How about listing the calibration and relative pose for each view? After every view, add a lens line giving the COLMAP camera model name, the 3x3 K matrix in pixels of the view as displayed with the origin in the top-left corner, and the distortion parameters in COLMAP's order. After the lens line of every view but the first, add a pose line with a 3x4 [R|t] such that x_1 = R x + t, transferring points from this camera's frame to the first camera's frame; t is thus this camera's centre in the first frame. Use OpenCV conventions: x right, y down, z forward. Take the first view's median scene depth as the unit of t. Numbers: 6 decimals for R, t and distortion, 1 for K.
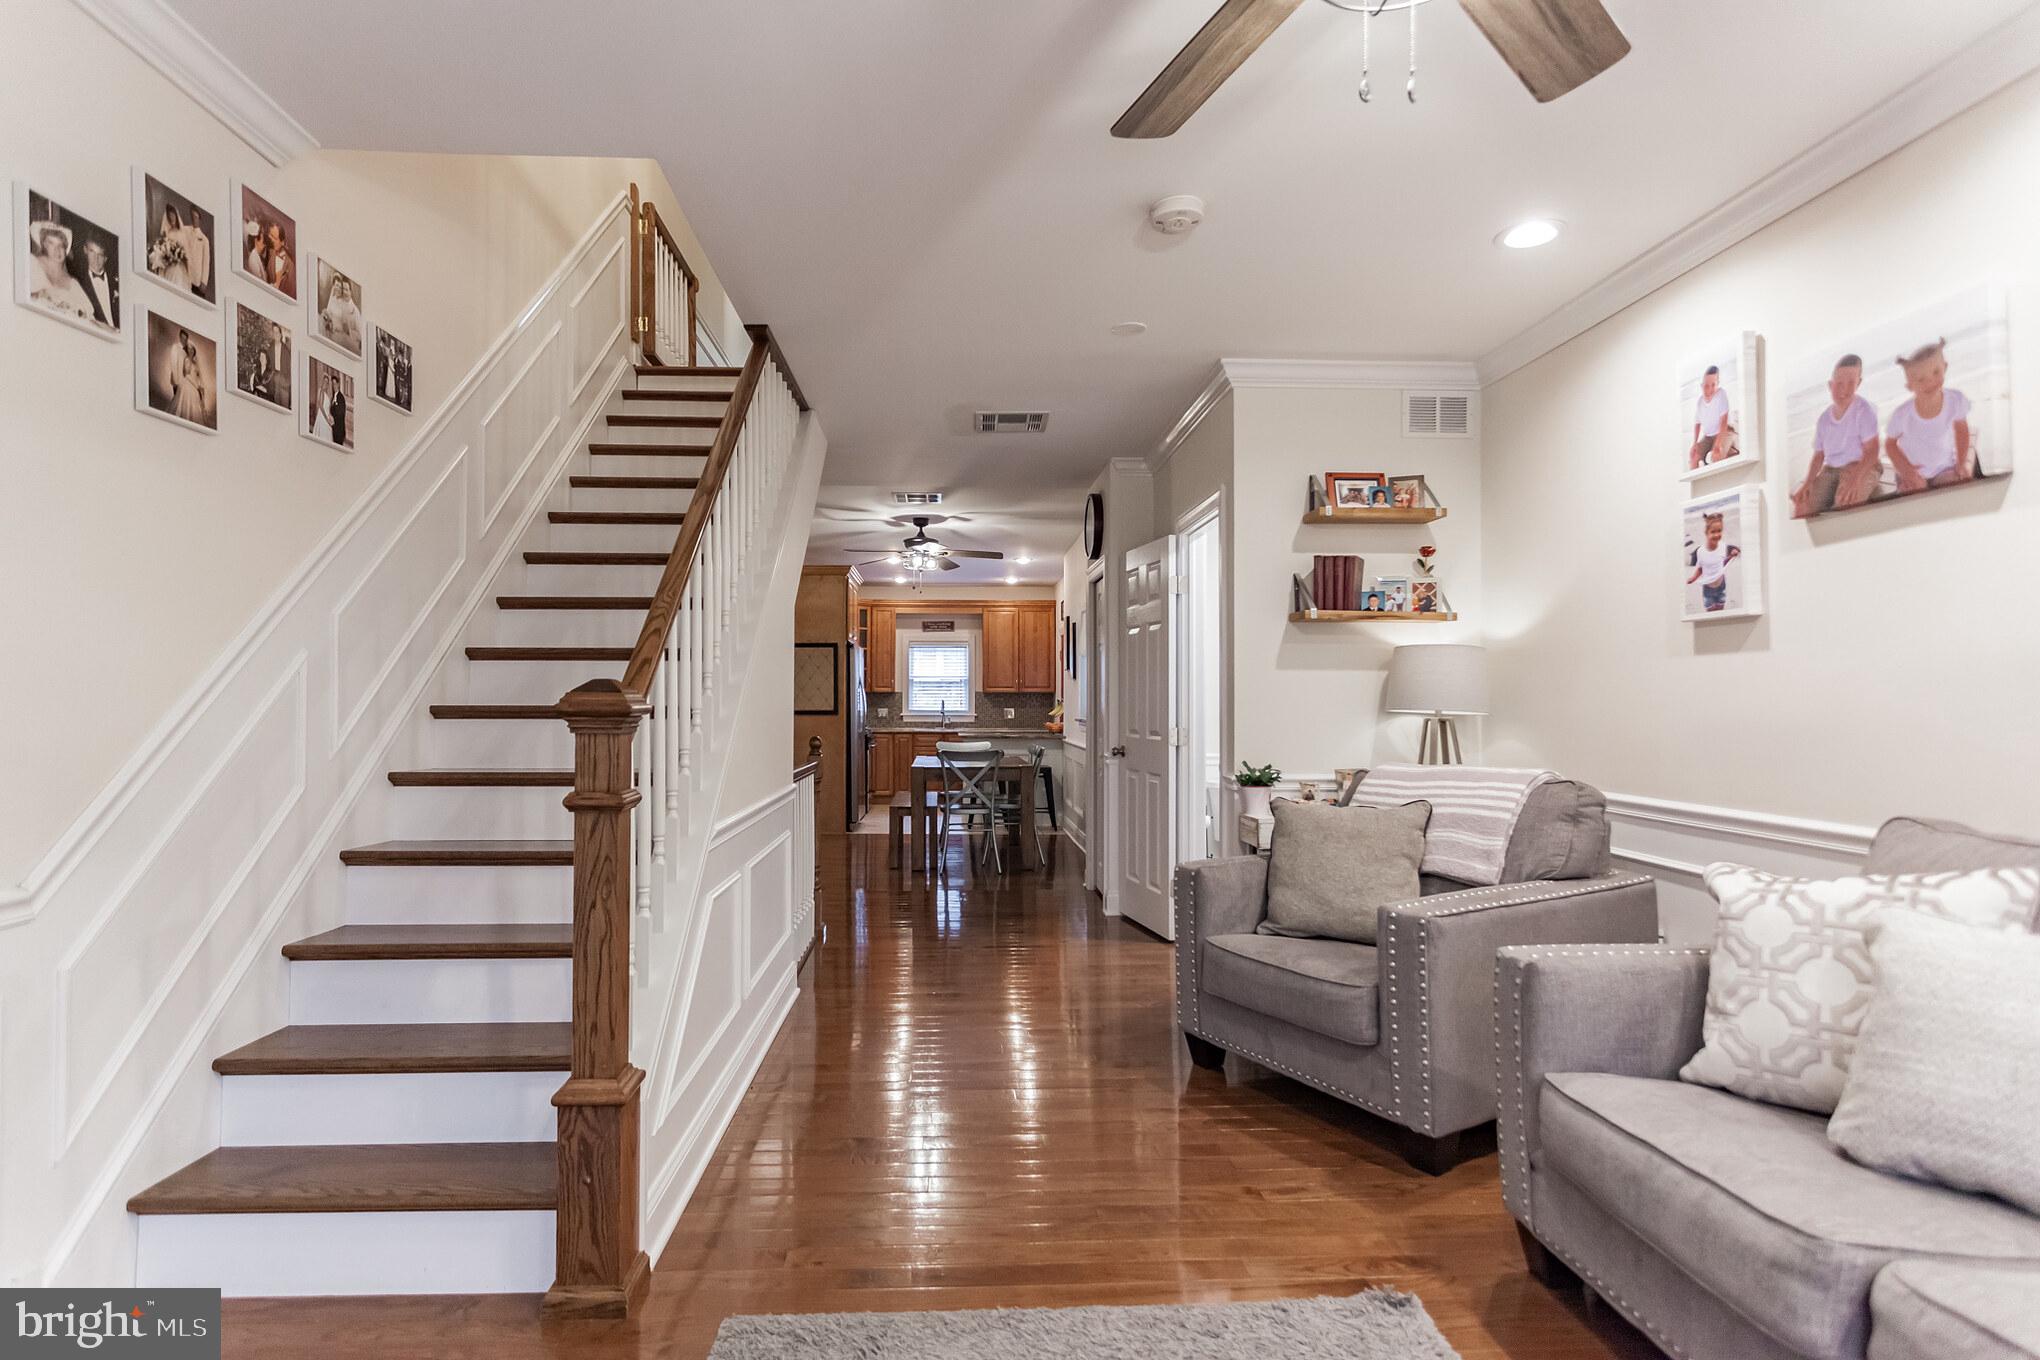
lens RADIAL K [[986.5, 0, 986.1], [0, 986.5, 694.6], [0, 0, 1]] dist [0.004451, 0.002421]
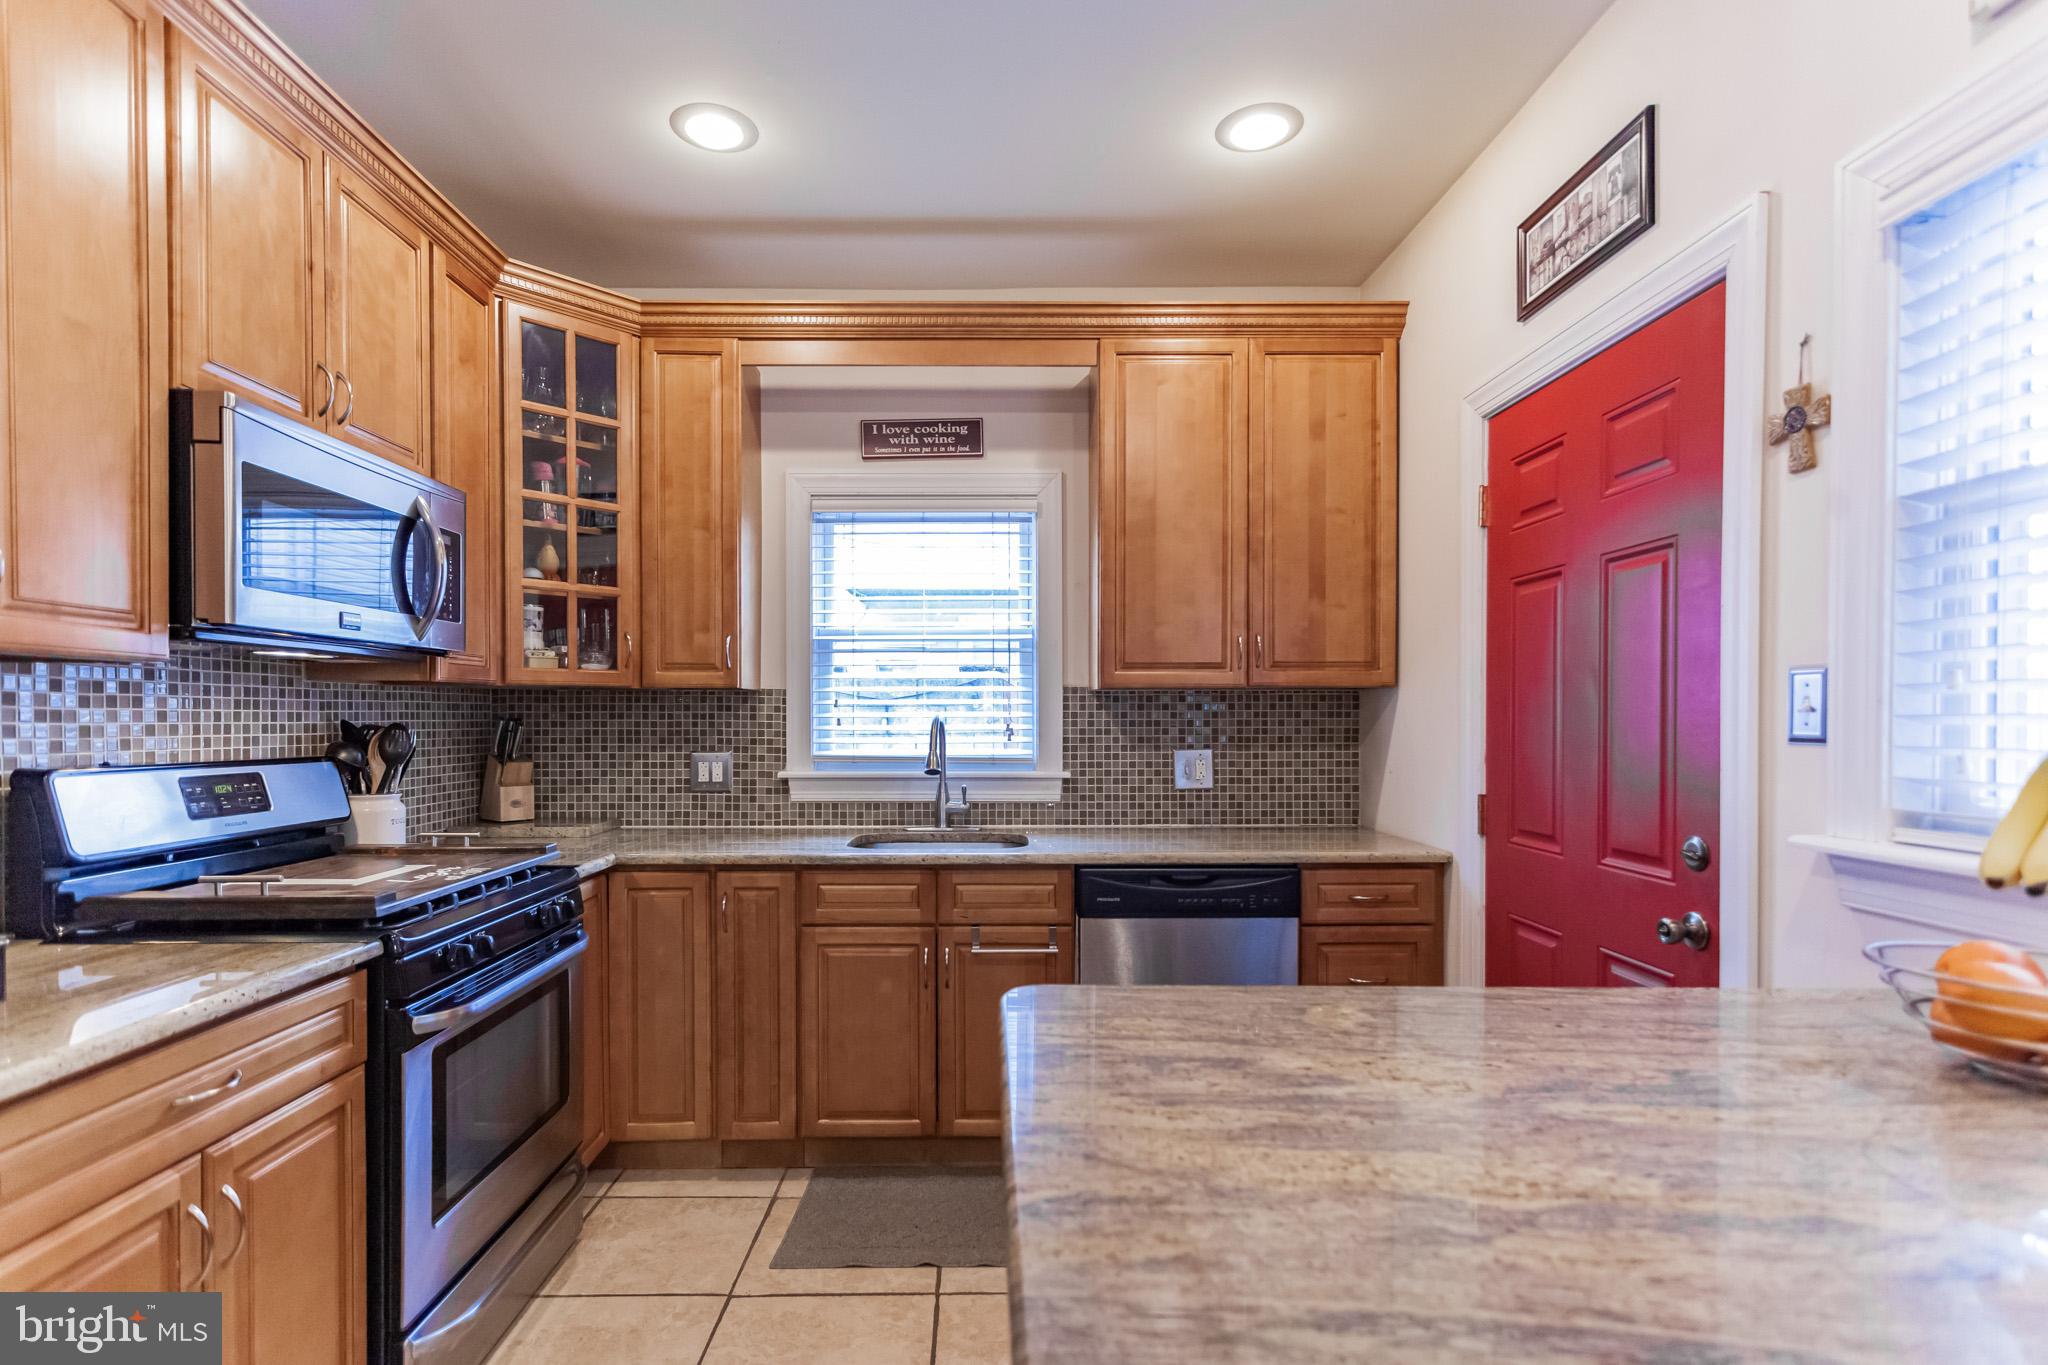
lens RADIAL K [[984.5, 0, 993.1], [0, 984.5, 723.6], [0, 0, 1]] dist [-0.000733, 0.006692]
pose [[0.999455, -0.005313, -0.032570, -0.098299], [0.005729, 0.999903, 0.012695, 0.015179], [0.032500, -0.012874, 0.999389, 3.380789]]
